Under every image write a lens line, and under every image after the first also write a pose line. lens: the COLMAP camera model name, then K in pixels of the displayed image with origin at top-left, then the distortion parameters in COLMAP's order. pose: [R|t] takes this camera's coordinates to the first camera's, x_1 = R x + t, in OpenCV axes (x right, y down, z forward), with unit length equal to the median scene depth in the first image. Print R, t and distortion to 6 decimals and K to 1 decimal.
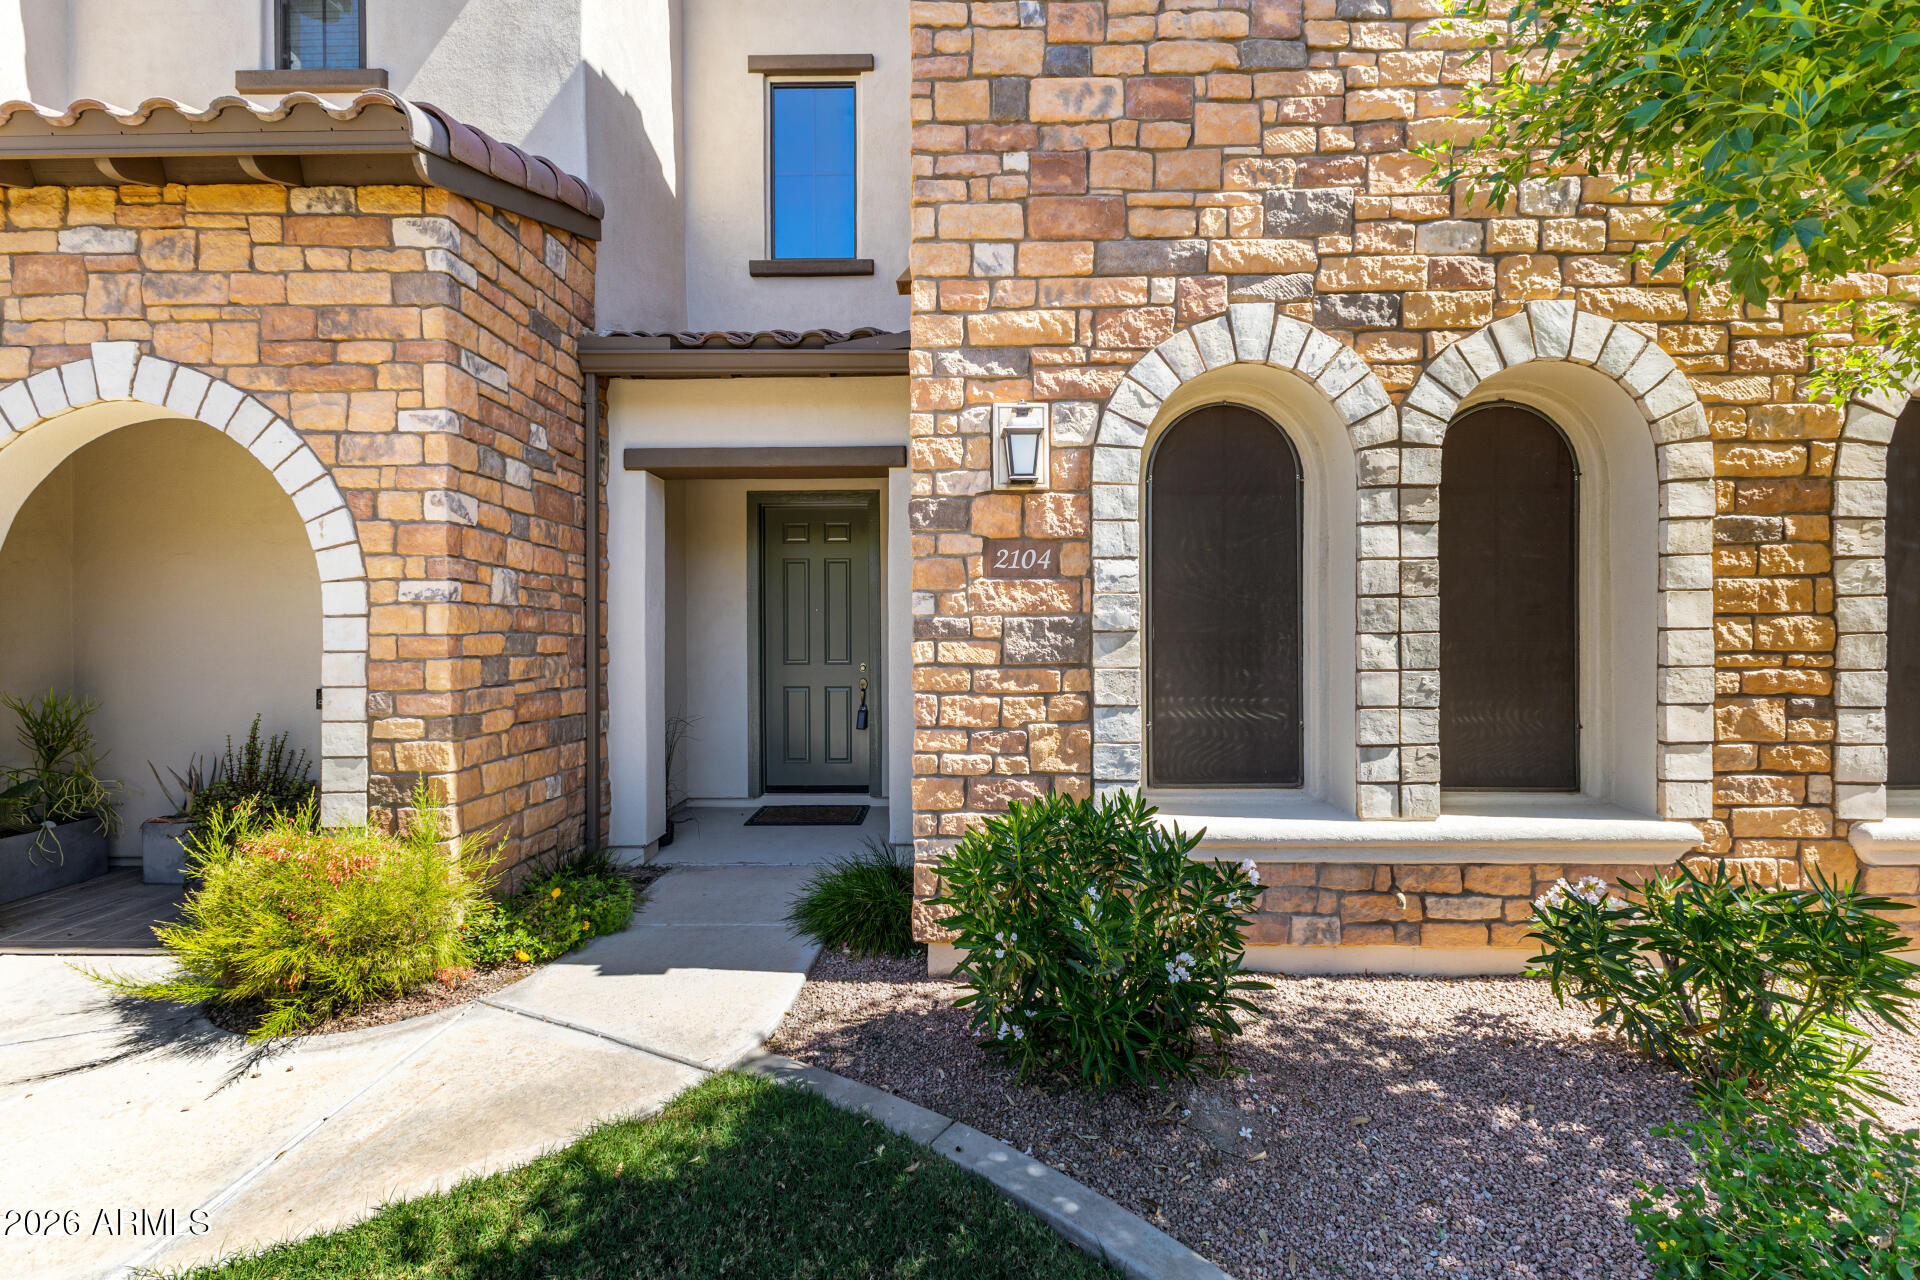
lens RADIAL K [[838.1, 0, 969.4], [0, 838.1, 646.0], [0, 0, 1]] dist [0.009091, -0.002032]
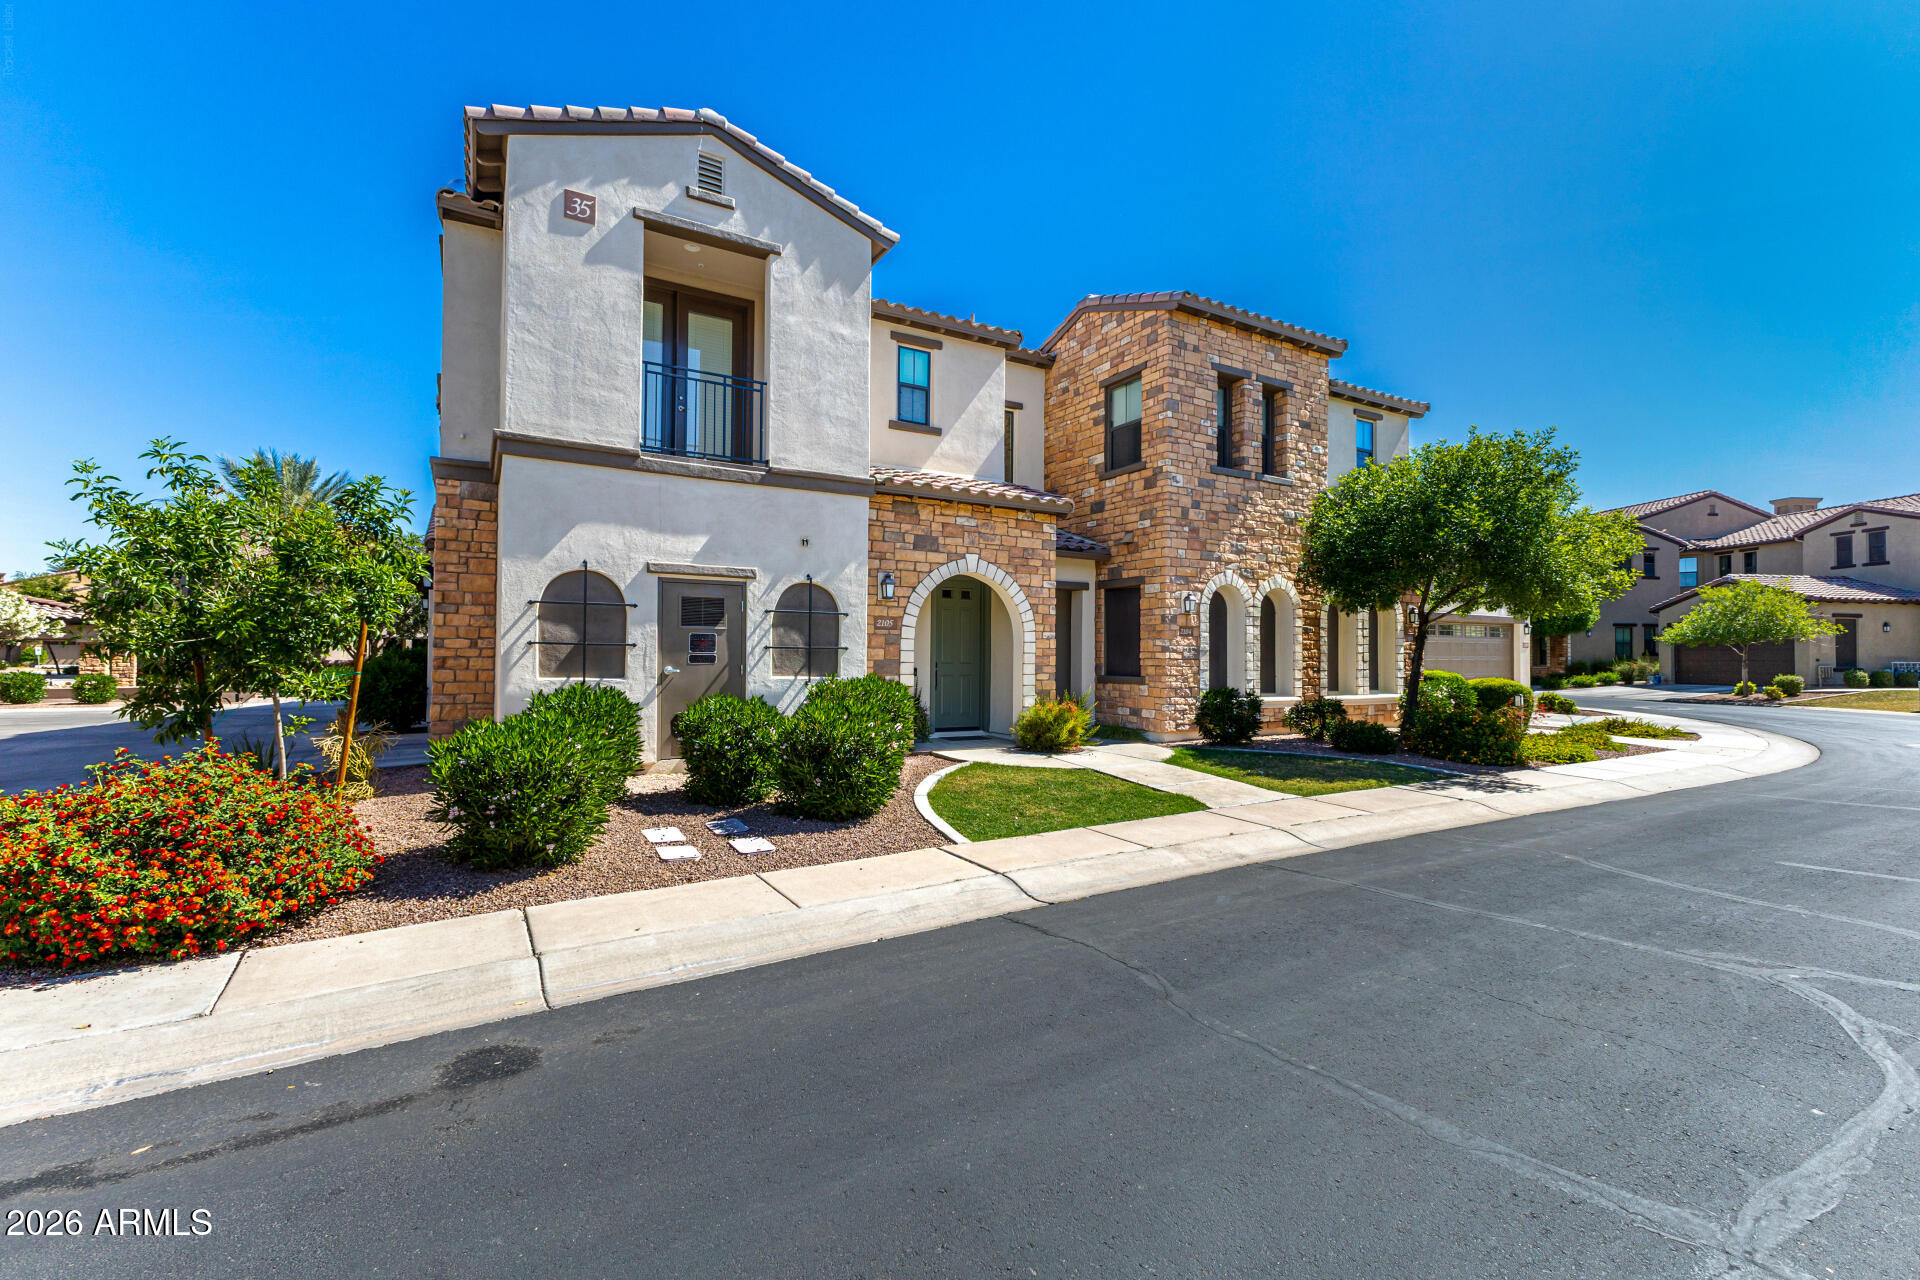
lens RADIAL K [[838.1, 0, 960.7], [0, 838.1, 637.1], [0, 0, 1]] dist [0.009091, -0.002032]
pose [[0.853019, 0.023884, 0.521333, -2.830060], [-0.010046, 0.999519, -0.029355, 0.045207], [-0.521784, 0.019803, 0.852848, -1.742194]]
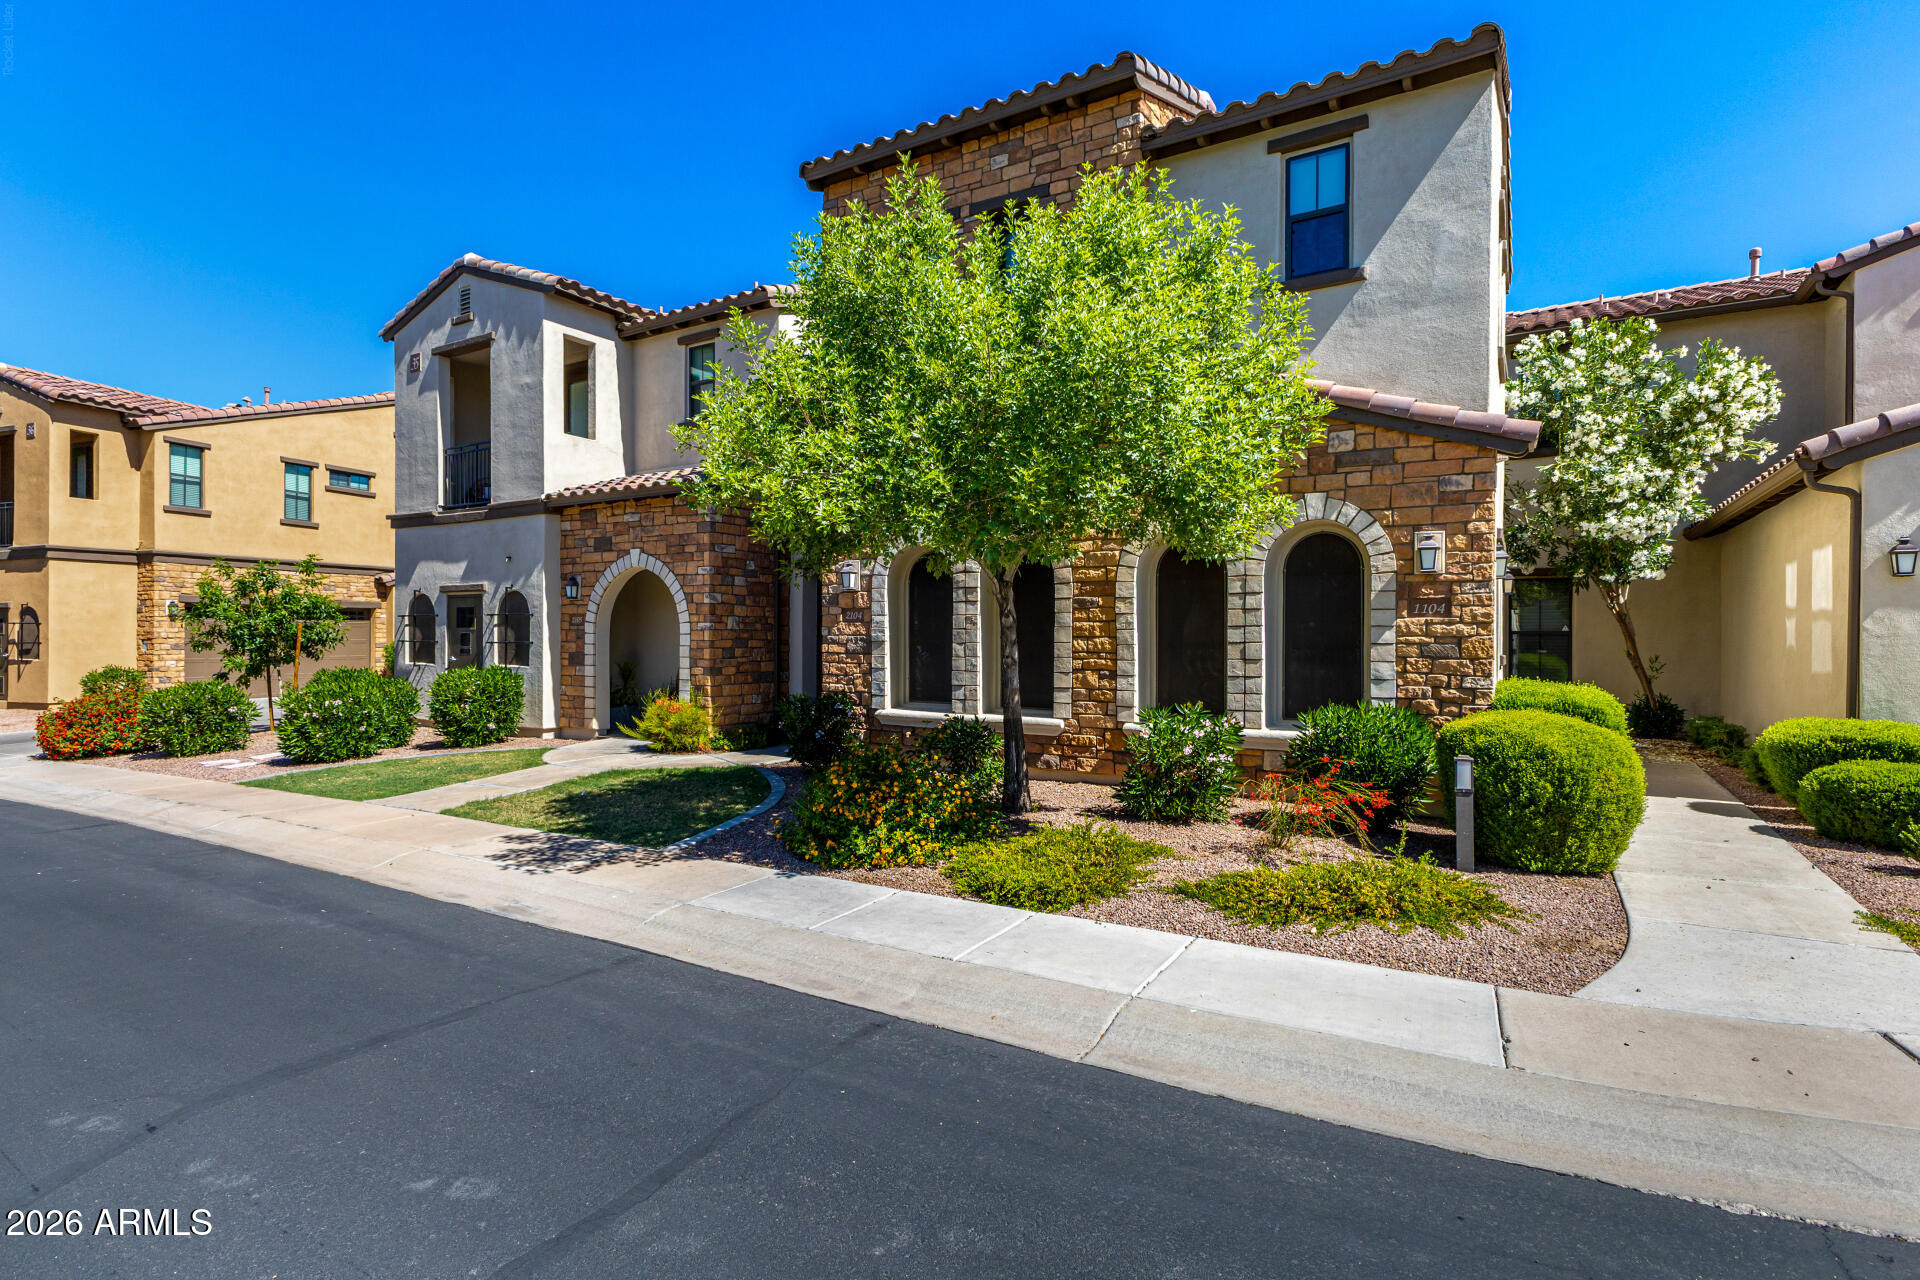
lens RADIAL K [[939.4, 0, 962.0], [0, 939.4, 643.9], [0, 0, 1]] dist [0.005237, 0.000376]
pose [[0.863674, 0.009746, -0.503957, 1.980061], [-0.008985, 0.999952, 0.003940, -0.024039], [0.503972, 0.001125, 0.863720, -1.549678]]
